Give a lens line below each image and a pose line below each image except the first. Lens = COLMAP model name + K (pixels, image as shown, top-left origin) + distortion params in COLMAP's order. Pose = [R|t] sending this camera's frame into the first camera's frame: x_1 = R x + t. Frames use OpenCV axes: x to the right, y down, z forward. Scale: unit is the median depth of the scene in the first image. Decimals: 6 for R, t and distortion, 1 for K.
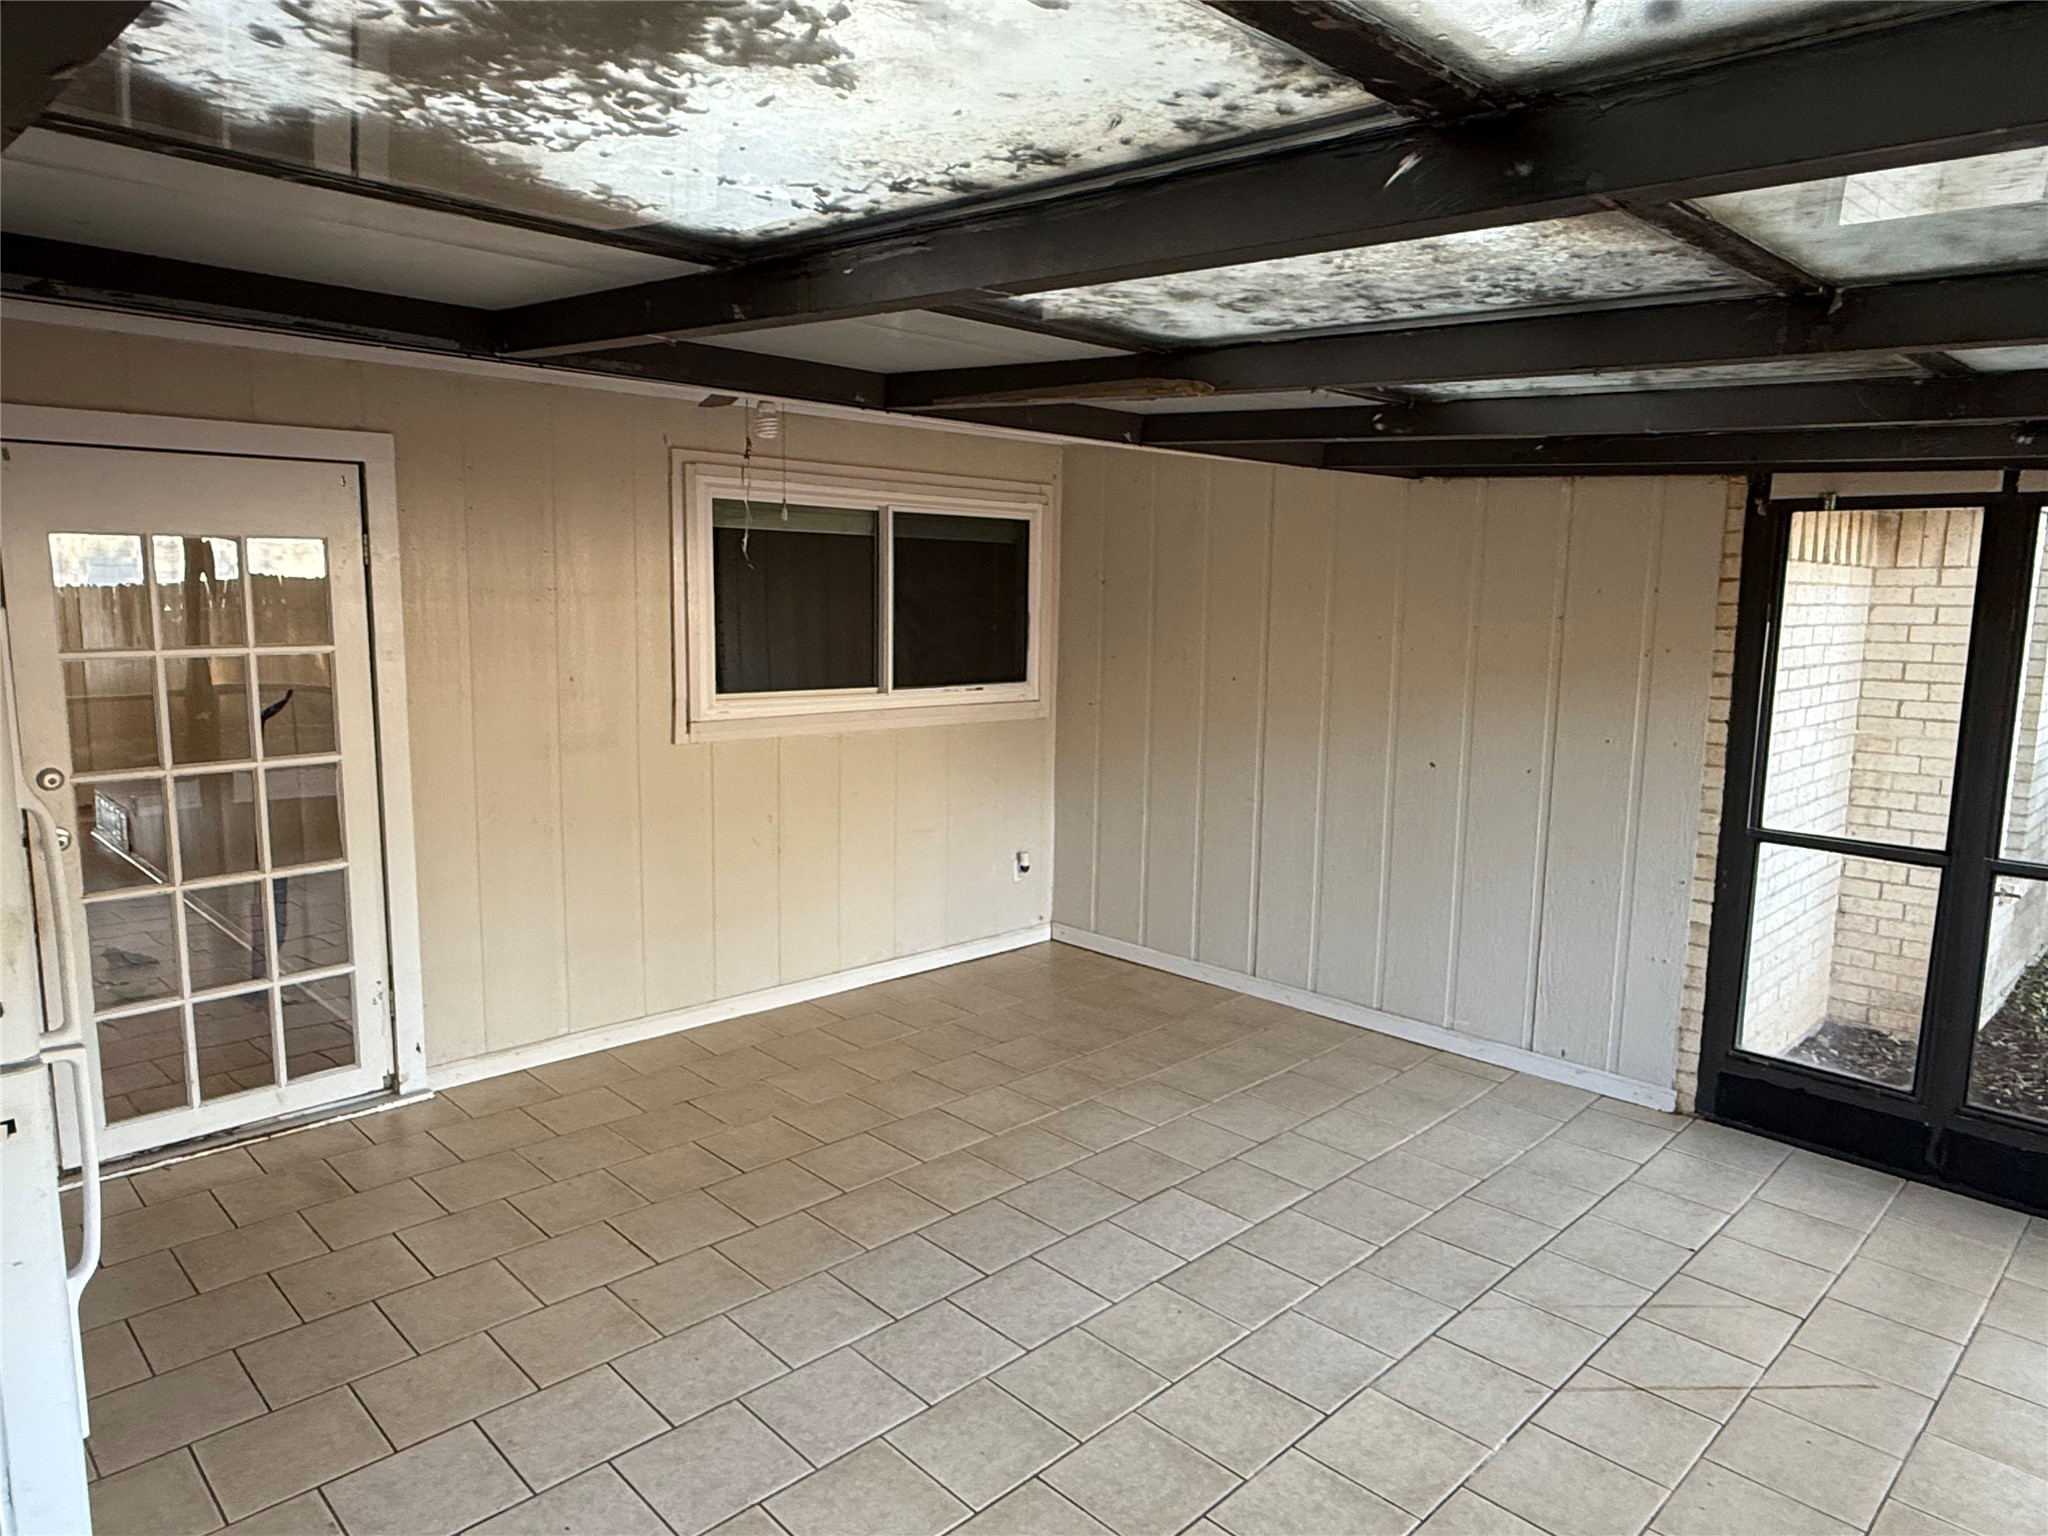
lens RADIAL K [[1303.4, 0, 1015.2], [0, 1303.4, 770.2], [0, 0, 1]] dist [-0.000760, -0.000947]
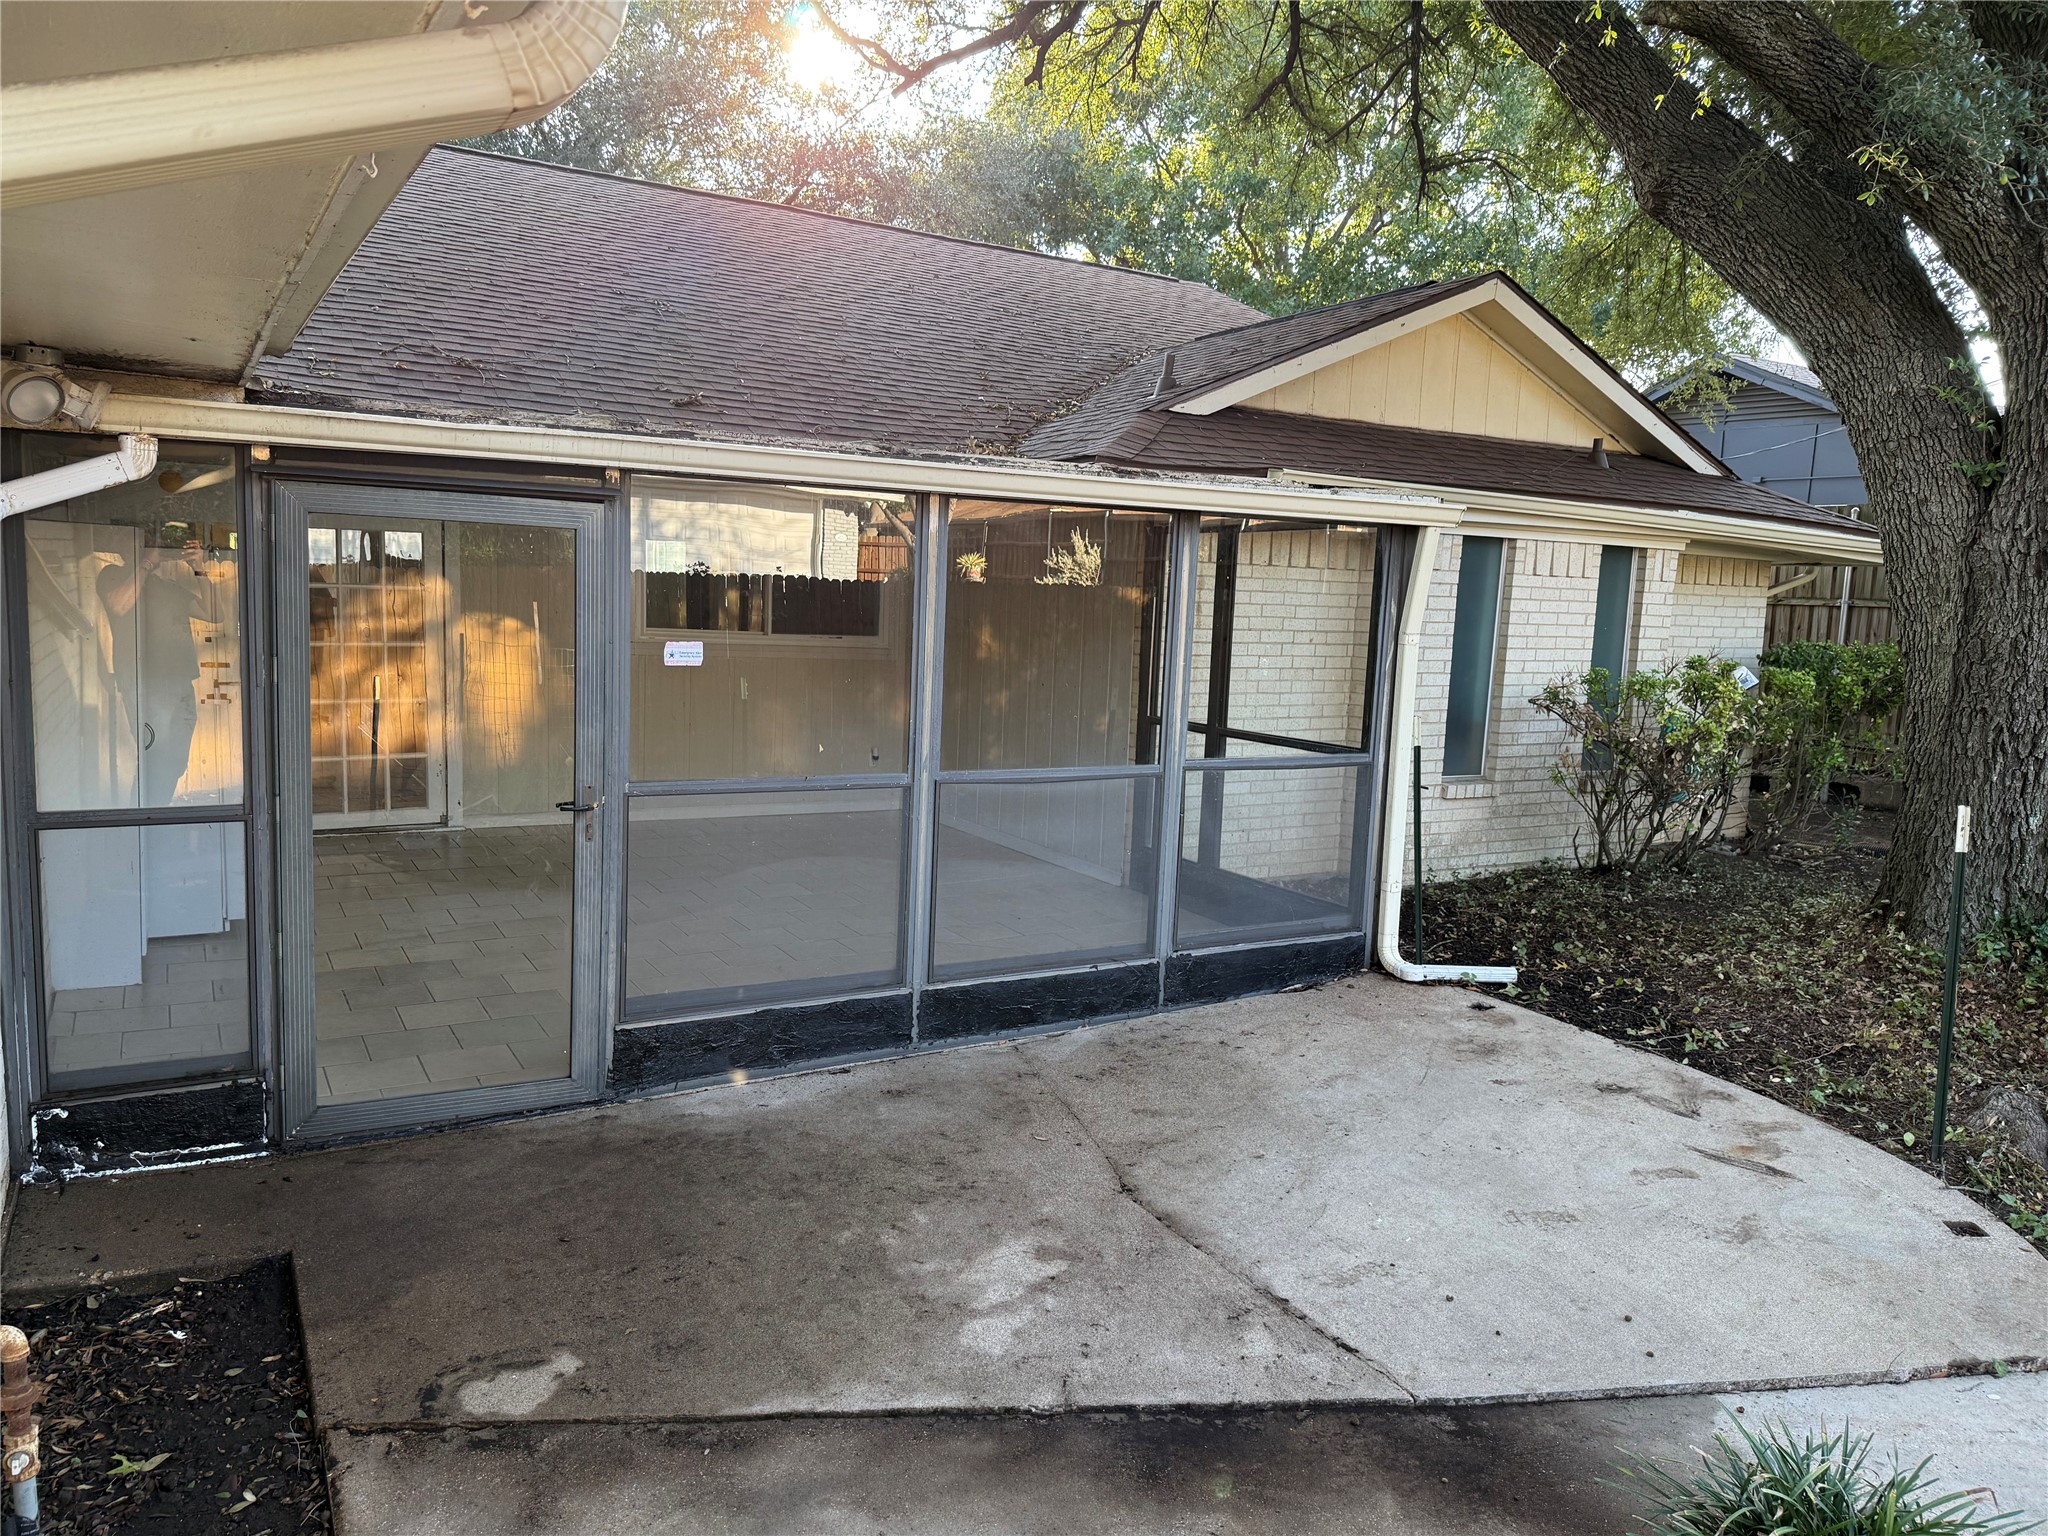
lens RADIAL K [[1445.3, 0, 1029.6], [0, 1445.3, 776.3], [0, 0, 1]] dist [0.014365, -0.022616]
pose [[0.971869, 0.052546, -0.229586, 0.852581], [-0.055394, 0.998447, -0.005970, 0.146011], [0.228916, 0.018520, 0.973270, -0.880537]]
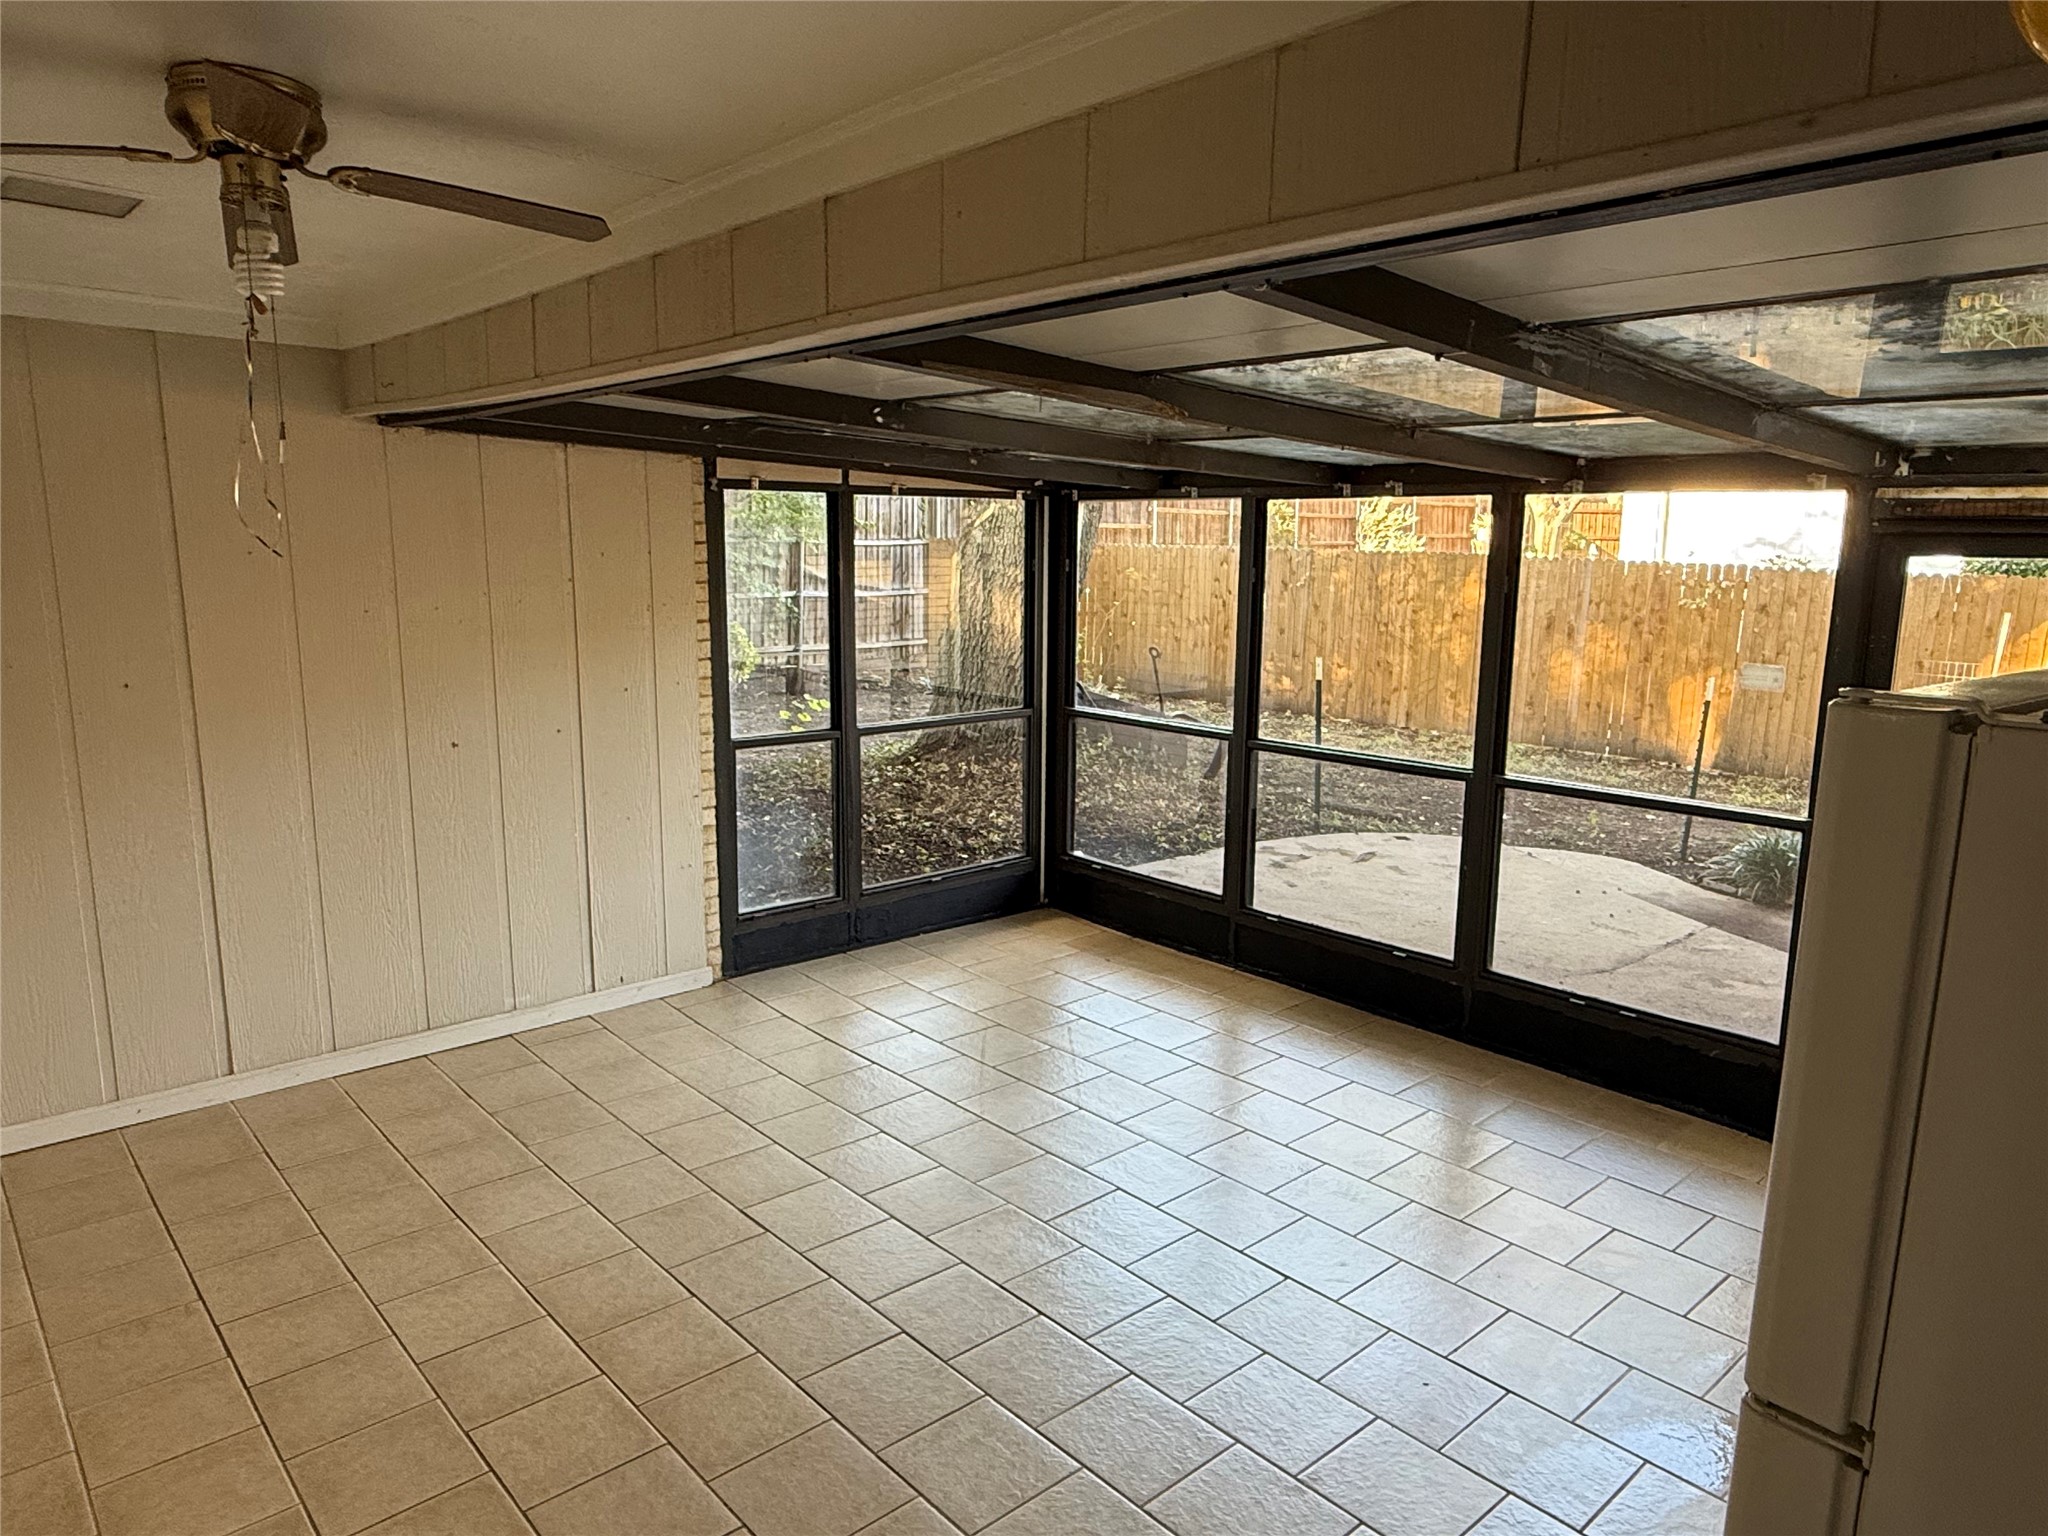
lens RADIAL K [[1303.4, 0, 1015.2], [0, 1303.4, 770.2], [0, 0, 1]] dist [-0.000760, -0.000947]
pose [[0.042997, -0.187986, 0.981230, -0.674040], [0.129460, 0.974906, 0.181101, -0.121274], [-0.990652, 0.119243, 0.066255, 0.652819]]
